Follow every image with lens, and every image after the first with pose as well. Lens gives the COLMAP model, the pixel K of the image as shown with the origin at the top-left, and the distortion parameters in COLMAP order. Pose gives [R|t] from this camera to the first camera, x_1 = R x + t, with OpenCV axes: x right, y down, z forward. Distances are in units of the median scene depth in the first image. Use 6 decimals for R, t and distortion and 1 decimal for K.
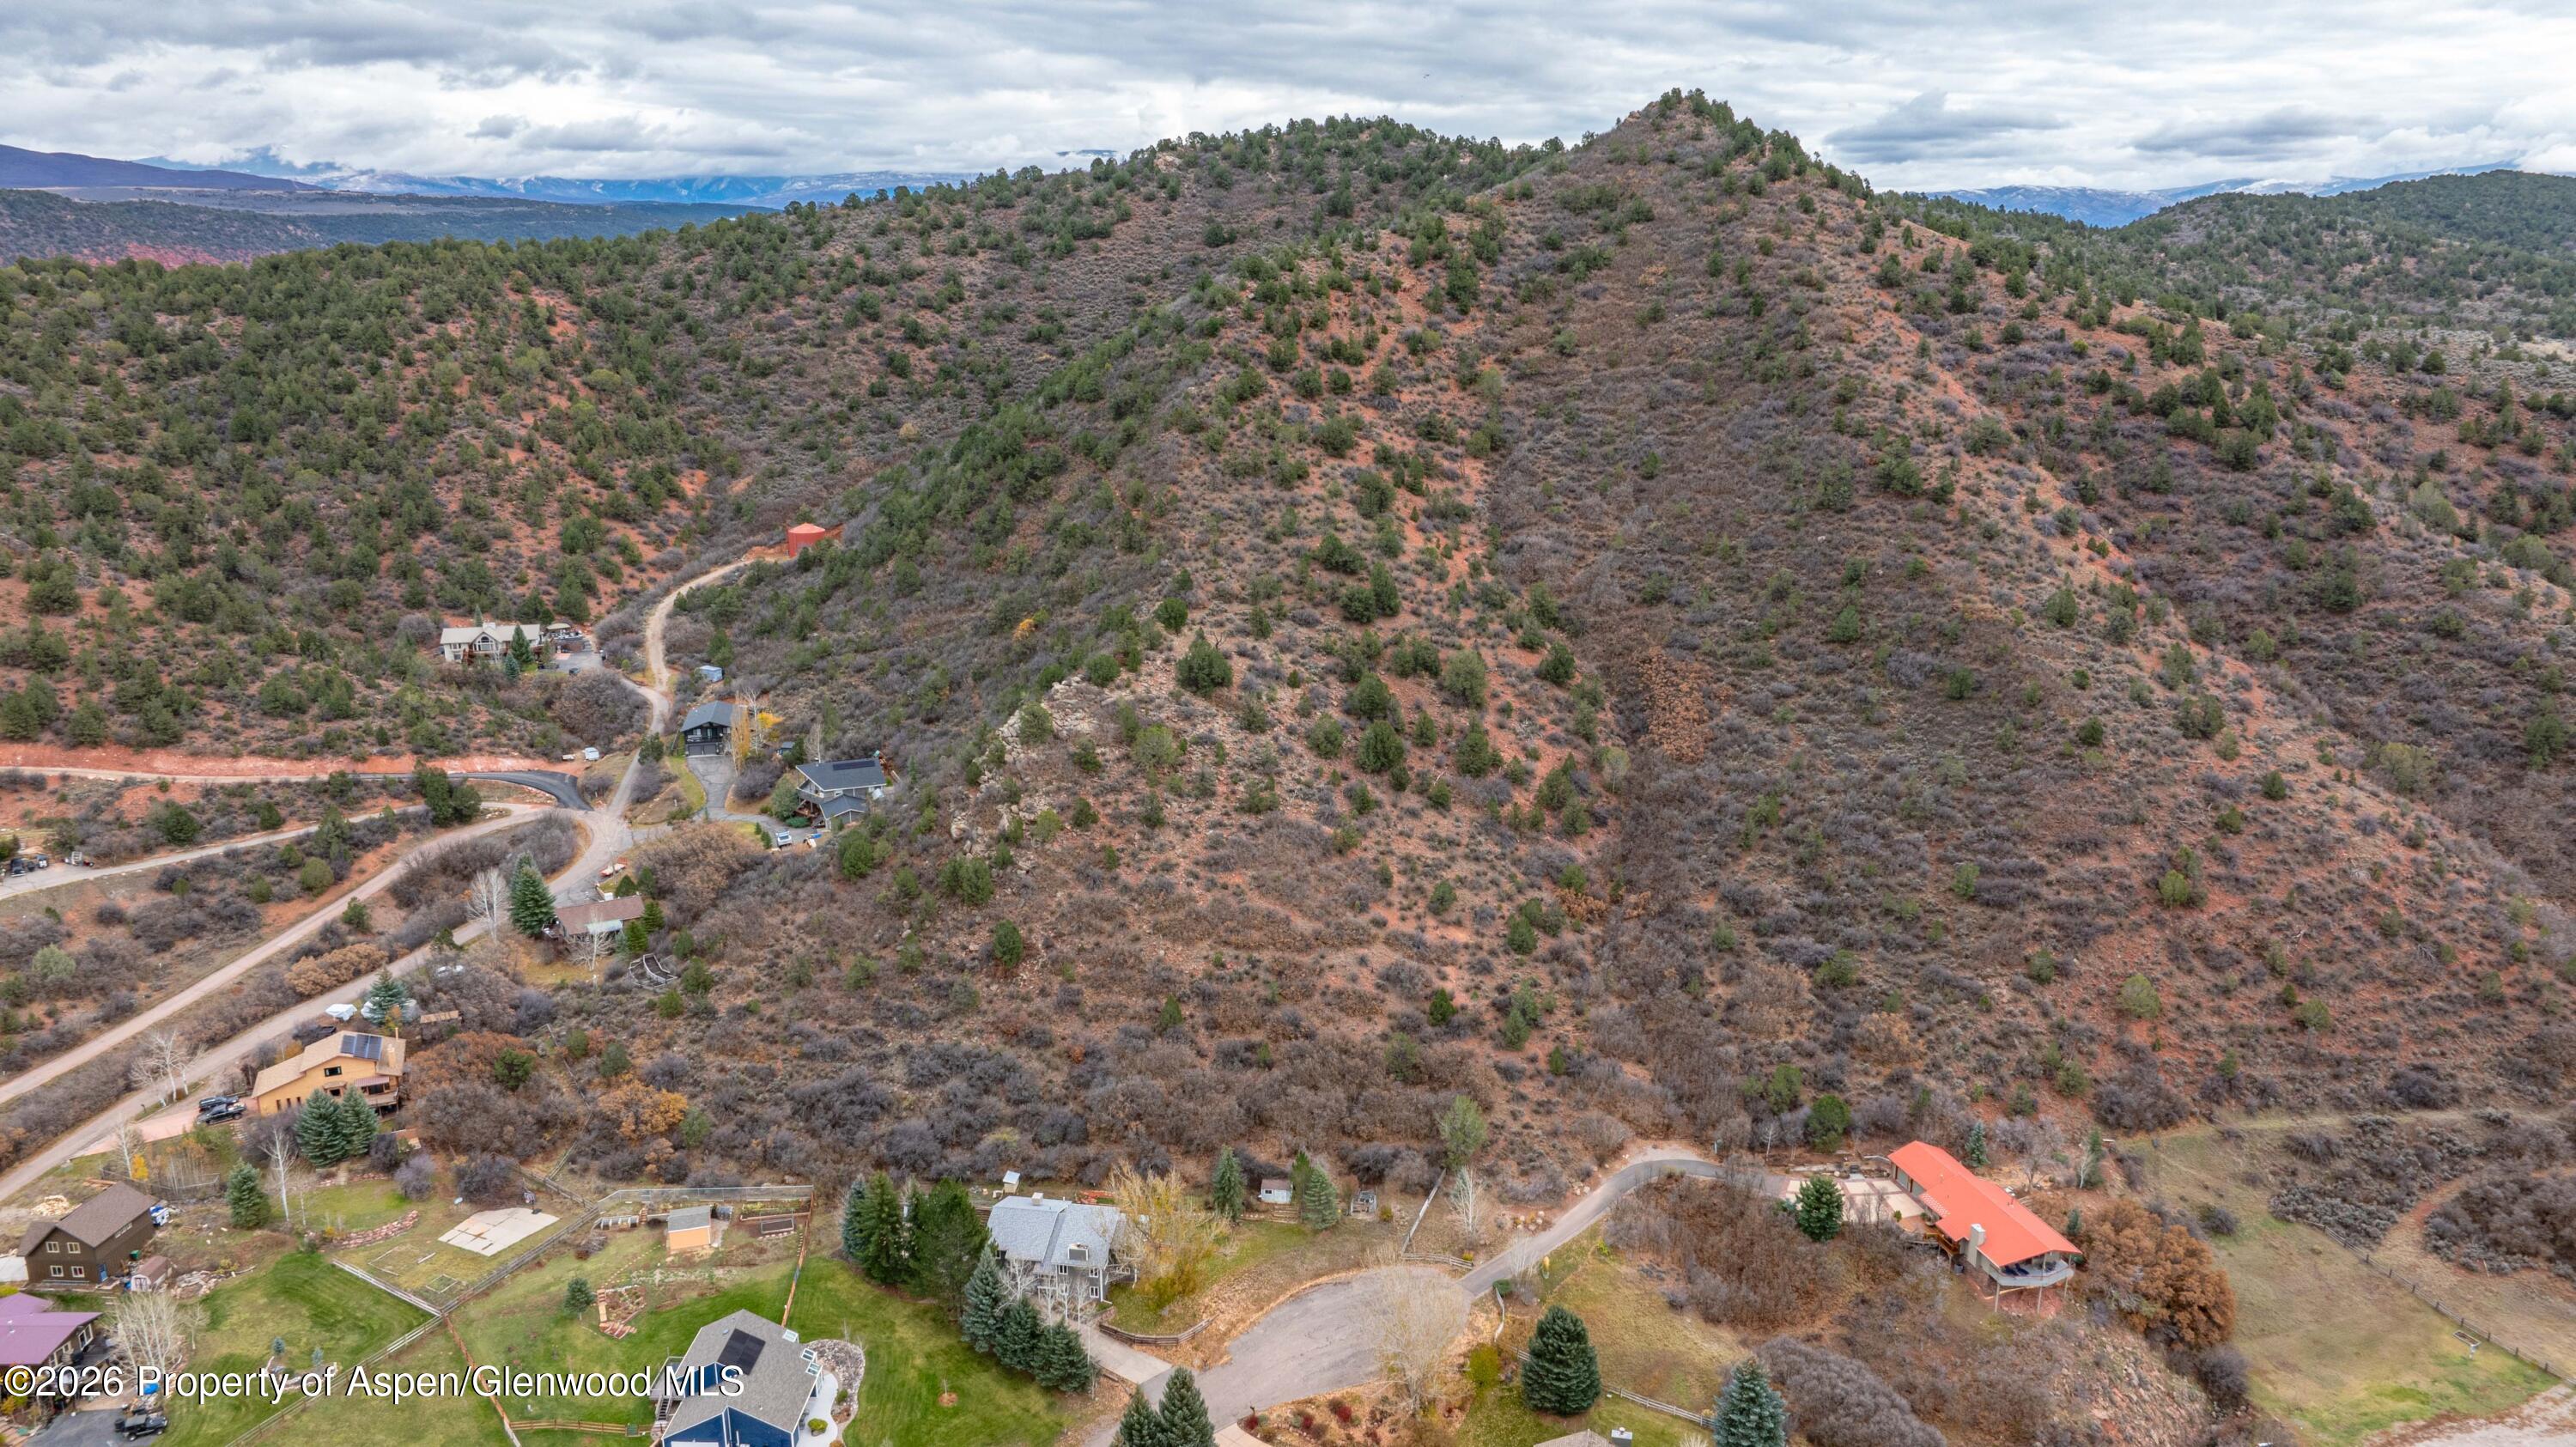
lens RADIAL K [[1835.3, 0, 1288.0], [0, 1835.3, 723.5], [0, 0, 1]] dist [-0.019248, 0.004361]
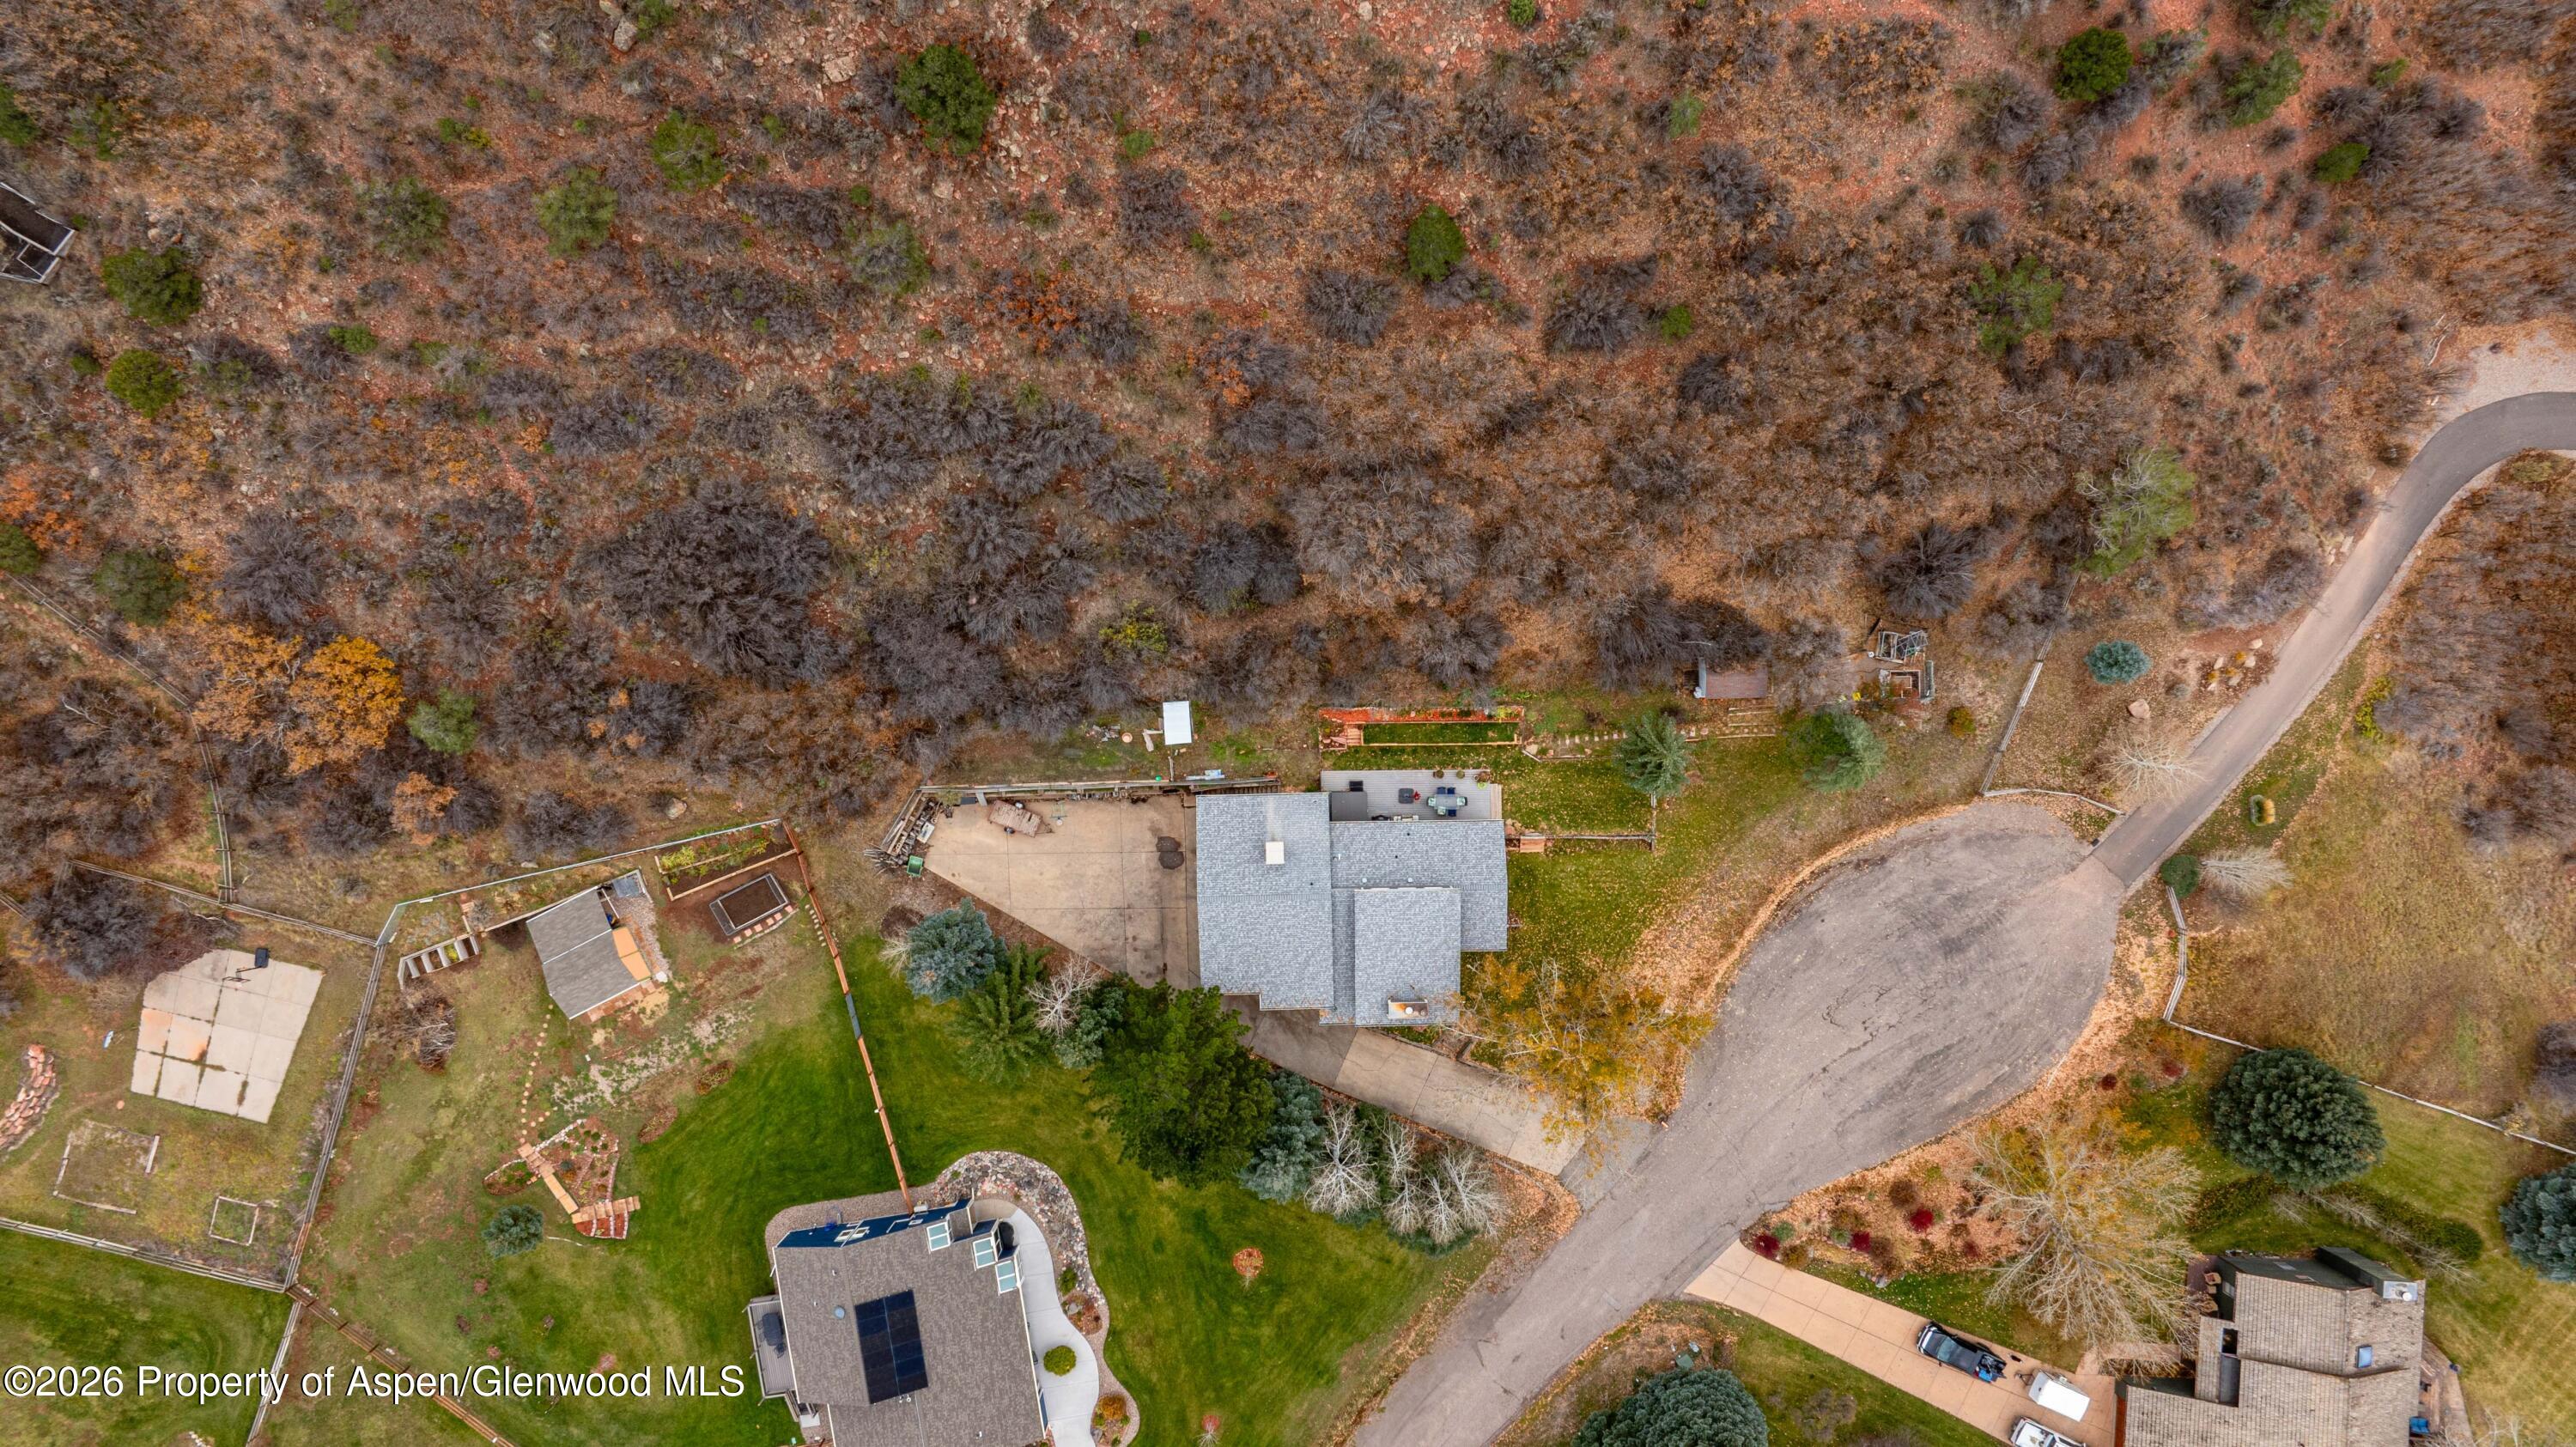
lens RADIAL K [[1835.3, 0, 1288.0], [0, 1835.3, 723.5], [0, 0, 1]] dist [-0.019248, 0.004361]
pose [[0.983881, -0.178810, 0.002139, -0.119884], [0.041136, 0.237959, 0.970404, -0.209651], [-0.174027, -0.954674, 0.241479, 0.854872]]
